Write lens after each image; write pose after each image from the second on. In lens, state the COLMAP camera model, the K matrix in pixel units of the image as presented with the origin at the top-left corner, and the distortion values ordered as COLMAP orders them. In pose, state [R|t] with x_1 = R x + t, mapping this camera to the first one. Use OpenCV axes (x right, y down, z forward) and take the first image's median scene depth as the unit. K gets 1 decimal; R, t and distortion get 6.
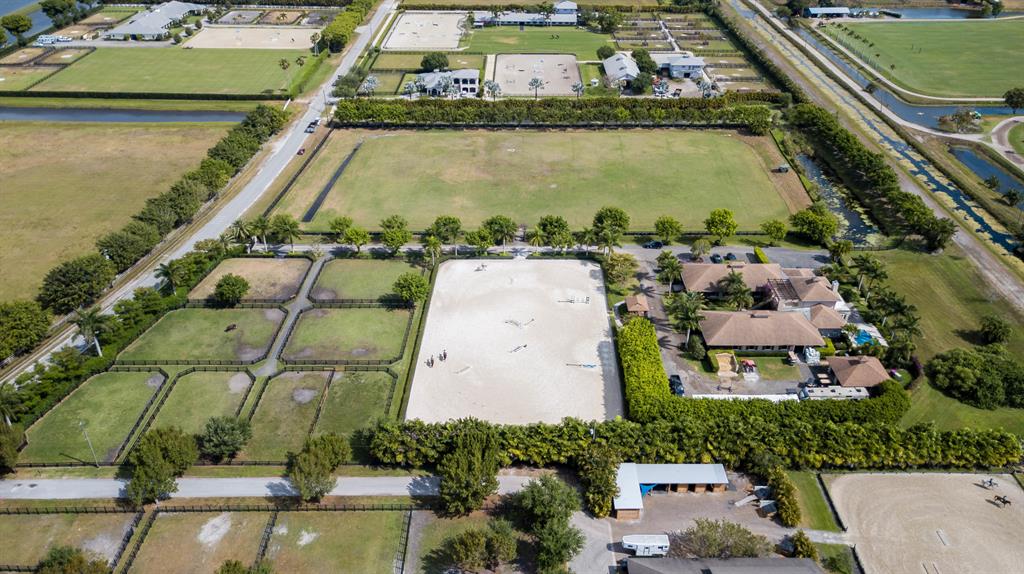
lens RADIAL K [[805.7, 0, 520.6], [0, 805.7, 287.7], [0, 0, 1]] dist [0.013981, 0.001995]
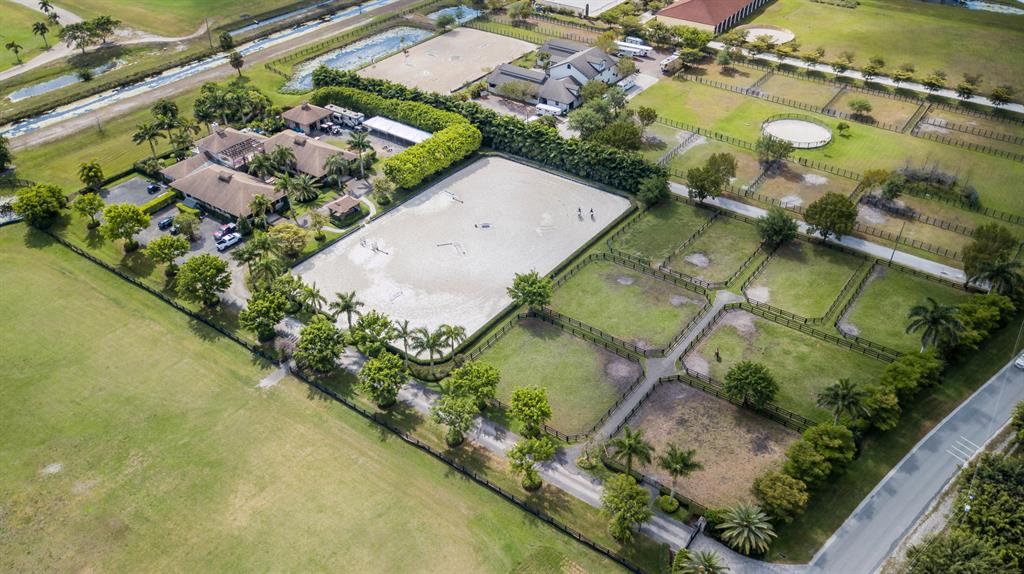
lens RADIAL K [[804.2, 0, 510.3], [0, 804.2, 288.6], [0, 0, 1]] dist [0.031786, -0.007686]
pose [[-0.808879, -0.342306, 0.478060, -0.378929], [0.303964, 0.452539, 0.838340, -0.507894], [-0.503310, 0.823429, -0.262001, 0.934701]]
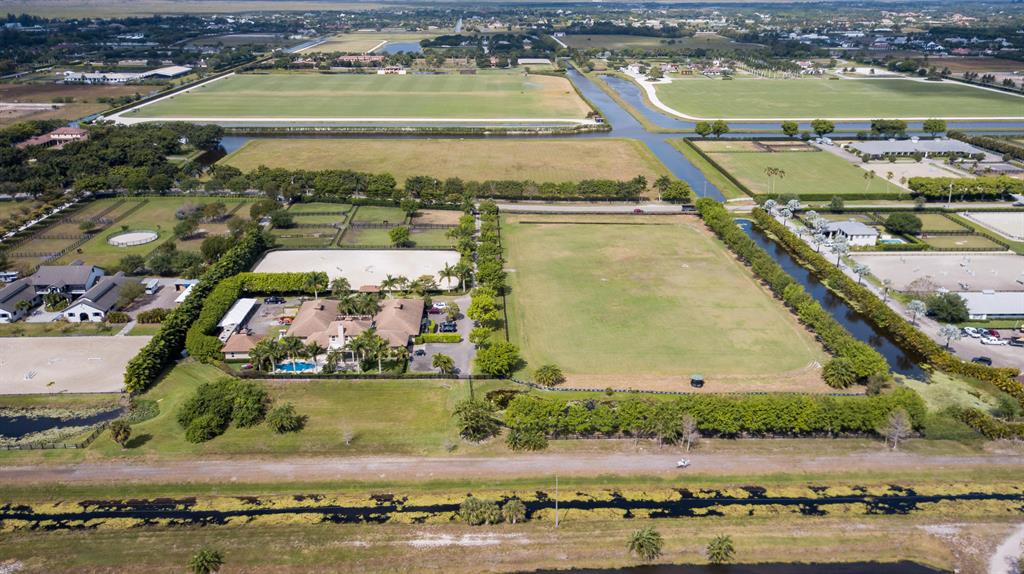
lens RADIAL K [[804.2, 0, 510.3], [0, 804.2, 288.6], [0, 0, 1]] dist [0.031786, -0.007686]
pose [[0.030742, 0.352336, -0.935368, 1.078899], [-0.510823, 0.809907, 0.288289, -0.374787], [0.859136, 0.468946, 0.204879, 0.702919]]
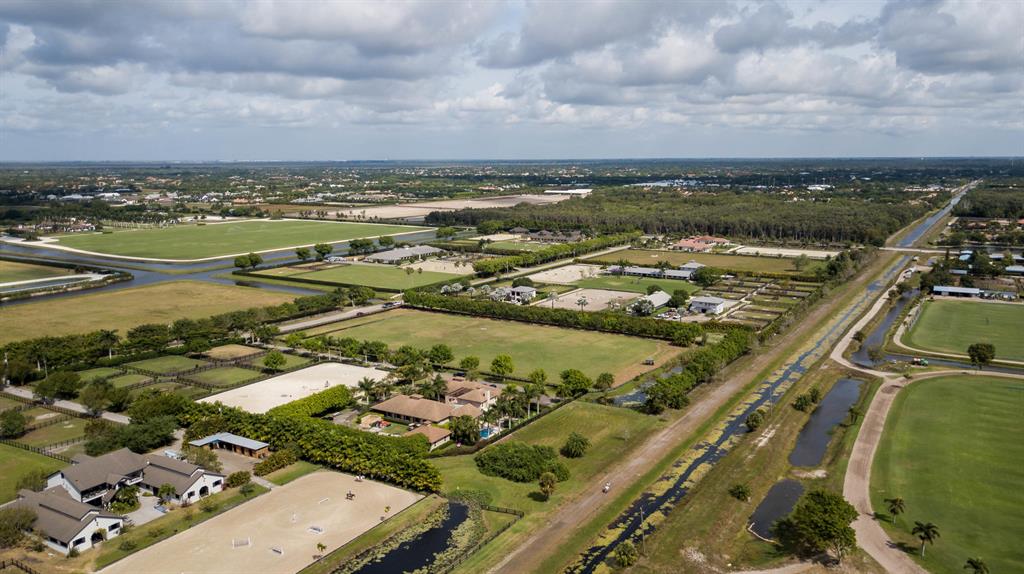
lens RADIAL K [[804.2, 0, 510.3], [0, 804.2, 288.6], [0, 0, 1]] dist [0.031786, -0.007686]
pose [[0.851395, 0.081777, -0.518111, 0.808010], [-0.262998, 0.921189, -0.286778, 0.153407], [0.453827, 0.380424, 0.805803, -0.079831]]
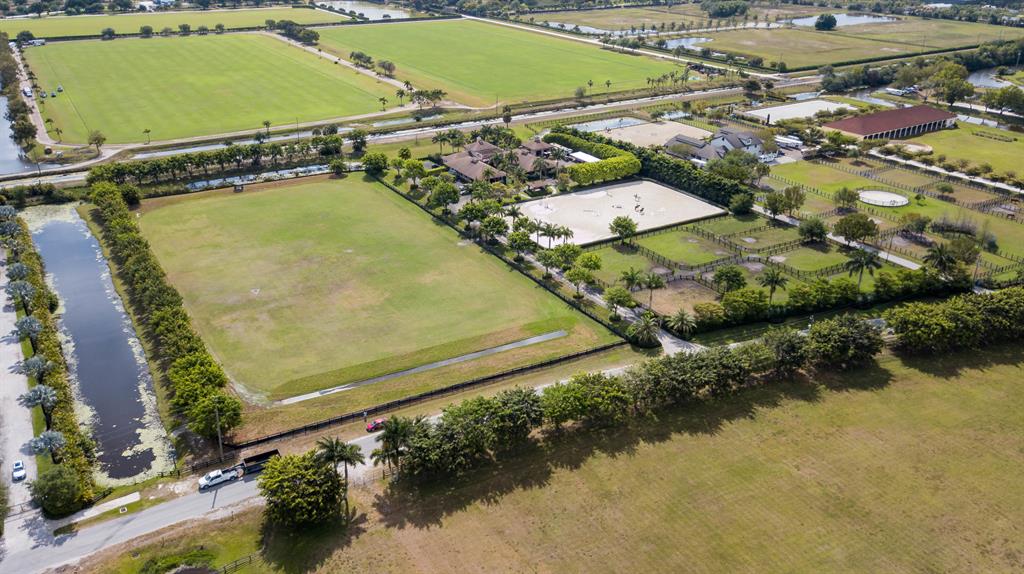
lens RADIAL K [[804.2, 0, 510.3], [0, 804.2, 288.6], [0, 0, 1]] dist [0.031786, -0.007686]
pose [[-0.525758, -0.358911, 0.771208, -0.806146], [0.427693, 0.672157, 0.604387, -0.594680], [-0.735294, 0.647601, -0.199888, 1.113224]]
